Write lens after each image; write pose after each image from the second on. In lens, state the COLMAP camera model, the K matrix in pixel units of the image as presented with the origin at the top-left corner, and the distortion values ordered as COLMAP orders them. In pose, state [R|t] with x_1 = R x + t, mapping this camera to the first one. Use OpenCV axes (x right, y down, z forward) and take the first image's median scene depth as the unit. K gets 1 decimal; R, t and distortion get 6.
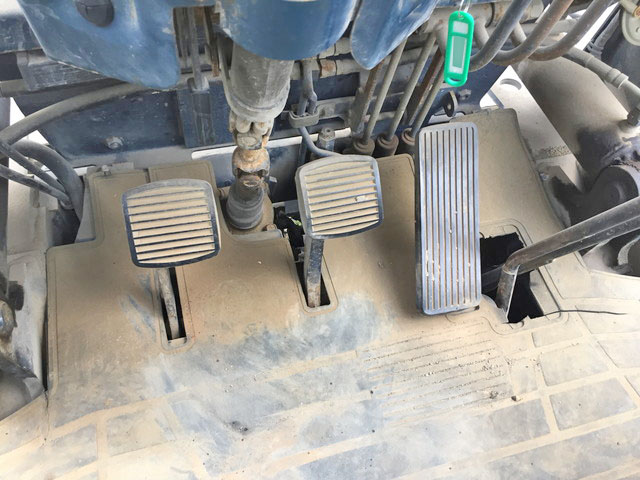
lens RADIAL K [[546.1, 0, 320.0], [0, 546.1, 240.0], [0, 0, 1]] dist [0.046295, -0.004709]
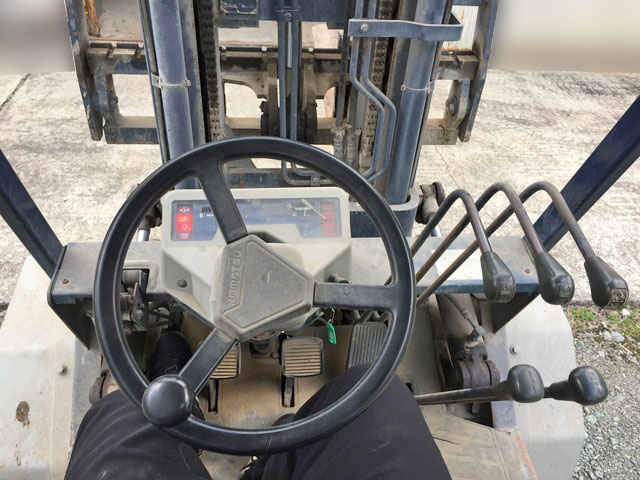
lens RADIAL K [[546.1, 0, 320.0], [0, 546.1, 240.0], [0, 0, 1]] dist [0.046295, -0.004709]
pose [[0.979507, 0.153387, -0.130533, 0.277070], [-0.163539, 0.983985, -0.070917, -0.347350], [0.117565, 0.090811, 0.988904, -0.954738]]
